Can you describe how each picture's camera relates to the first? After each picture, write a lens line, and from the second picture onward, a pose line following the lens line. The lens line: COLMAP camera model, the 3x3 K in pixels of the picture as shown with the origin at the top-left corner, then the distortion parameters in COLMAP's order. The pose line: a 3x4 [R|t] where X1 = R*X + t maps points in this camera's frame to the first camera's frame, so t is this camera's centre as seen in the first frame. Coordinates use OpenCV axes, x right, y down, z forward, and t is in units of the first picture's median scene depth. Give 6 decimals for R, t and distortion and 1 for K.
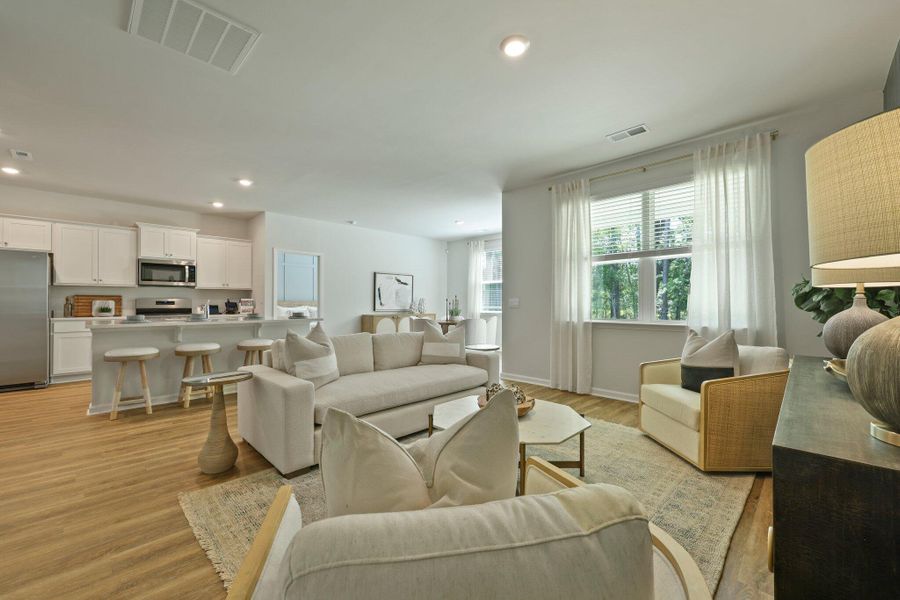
lens RADIAL K [[363.0, 0, 448.9], [0, 363.0, 301.1], [0, 0, 1]] dist [0.002329, 0.000104]
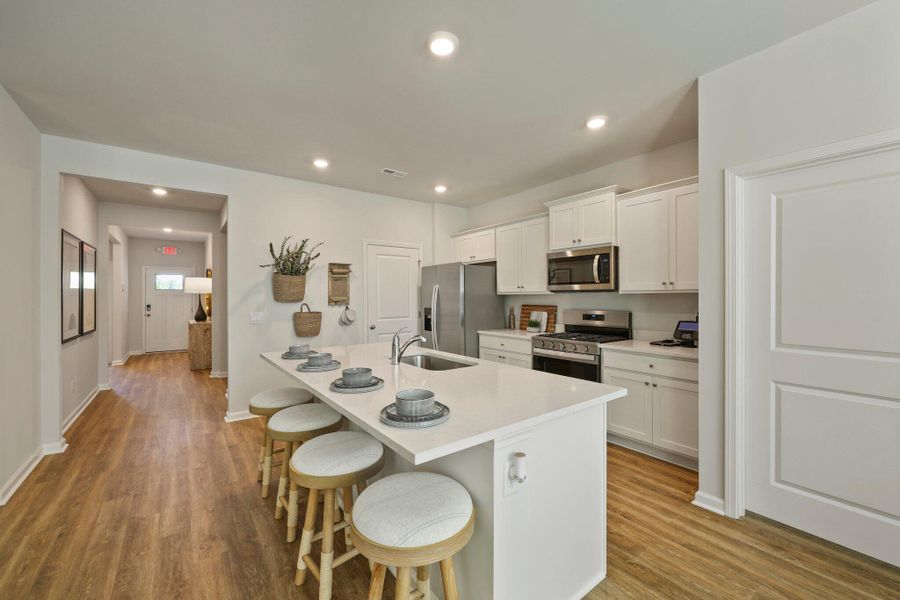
lens RADIAL K [[363.8, 0, 450.9], [0, 363.8, 297.4], [0, 0, 1]] dist [-0.000069, 0.000090]
pose [[-0.133733, 0.000799, -0.991017, -0.125704], [0.007912, 0.999969, -0.000261, -0.033100], [0.990986, -0.007876, -0.133735, 0.880561]]
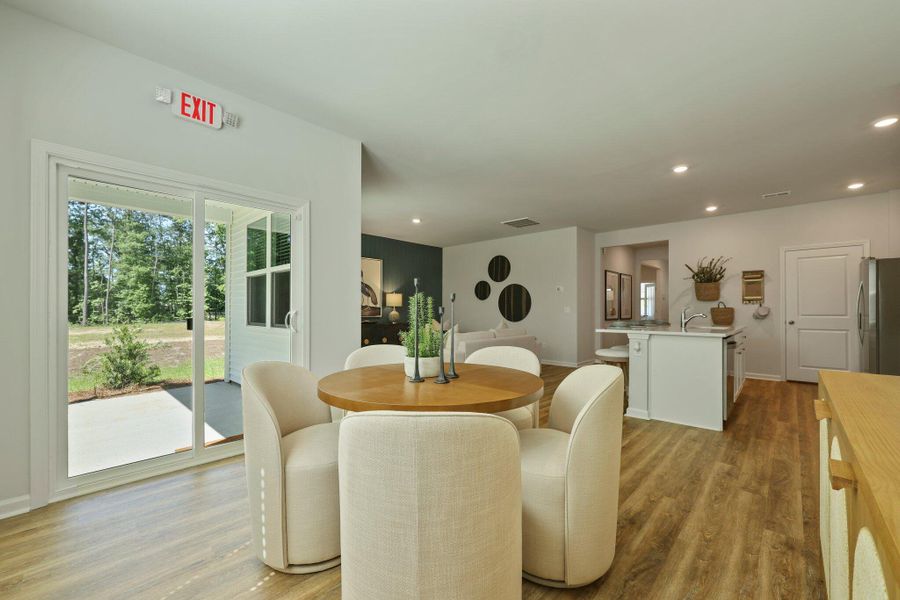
lens RADIAL K [[363.3, 0, 449.0], [0, 363.3, 305.5], [0, 0, 1]] dist [0.000563, 0.000065]
pose [[-0.999346, -0.003445, -0.035989, 0.009419], [-0.002840, 0.999854, -0.016846, 0.007576], [0.036042, -0.016732, -0.999210, 1.515292]]
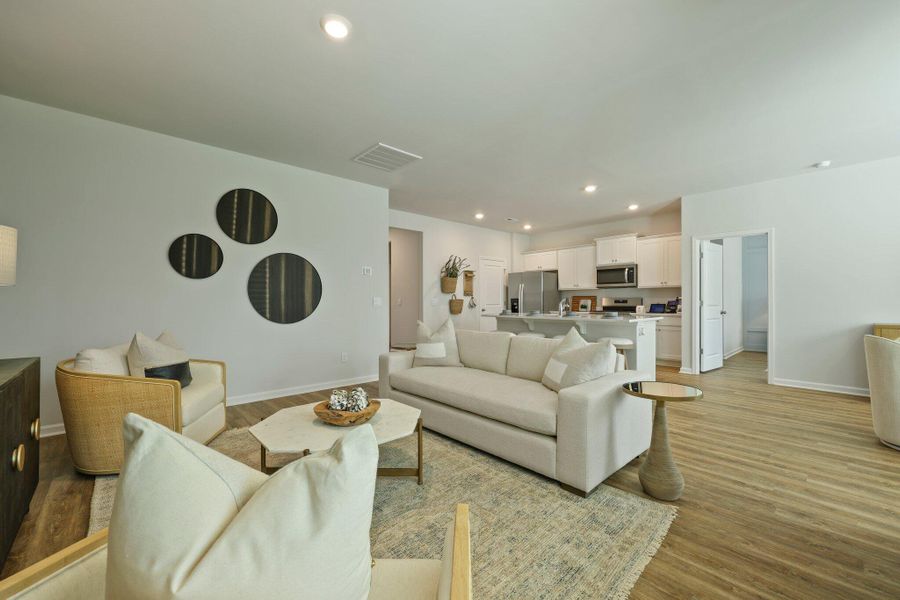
lens RADIAL K [[363.0, 0, 448.9], [0, 363.0, 301.1], [0, 0, 1]] dist [0.002329, 0.000104]
pose [[-0.043129, -0.002336, -0.999067, 0.431092], [0.005917, 0.999979, -0.002593, 0.003348], [0.999052, -0.006023, -0.043114, 0.521911]]
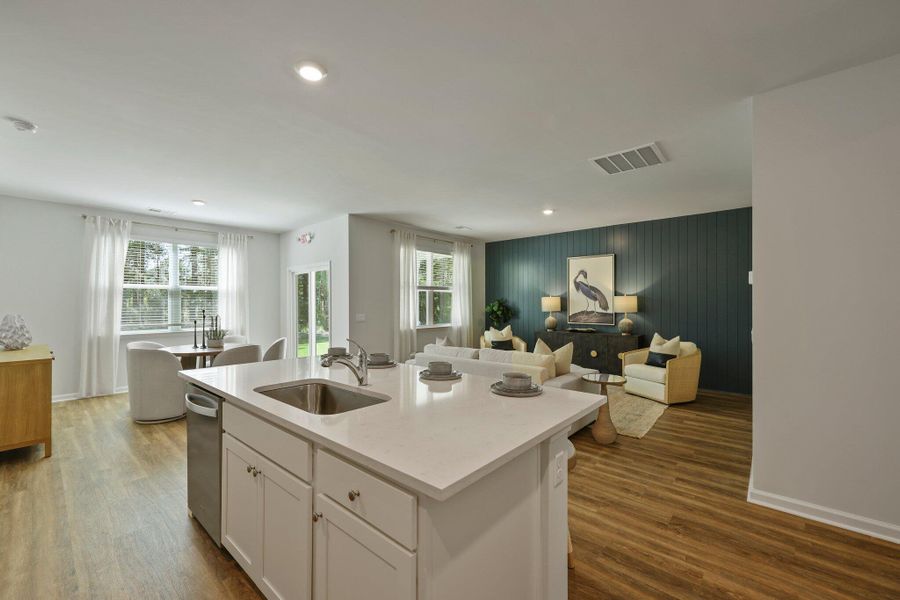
lens RADIAL K [[365.2, 0, 448.2], [0, 365.2, 302.1], [0, 0, 1]] dist [0.000912, 0.000296]
pose [[-0.067518, 0.004921, 0.997706, -0.847668], [-0.003213, 0.999982, -0.005150, -0.034583], [-0.997713, -0.003553, -0.067501, 0.711838]]
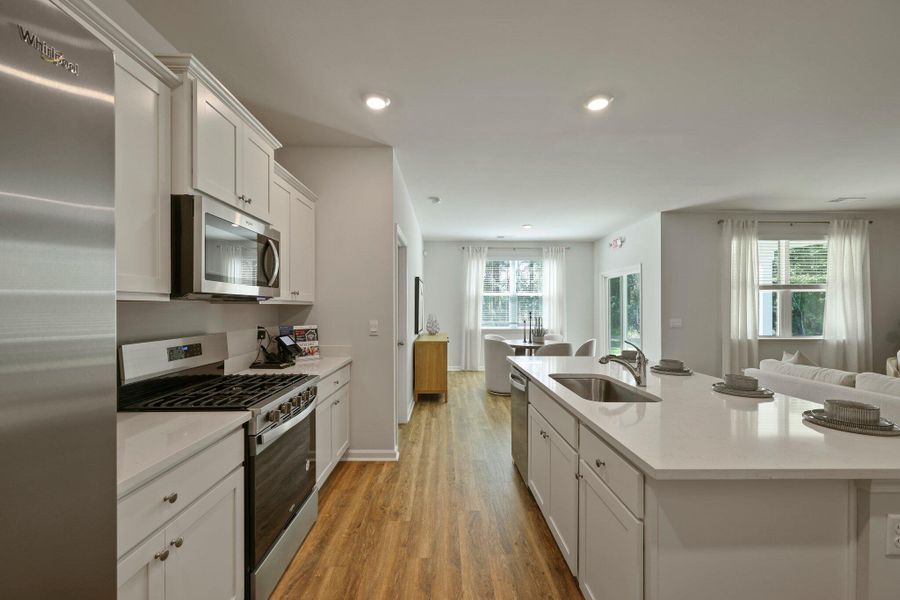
lens RADIAL K [[367.1, 0, 449.1], [0, 367.1, 306.9], [0, 0, 1]] dist [0.001253, 0.000256]
pose [[0.692183, 0.000708, 0.721722, -0.890984], [-0.004699, 0.999983, 0.003527, -0.036422], [-0.721707, -0.005833, 0.692174, 0.657410]]
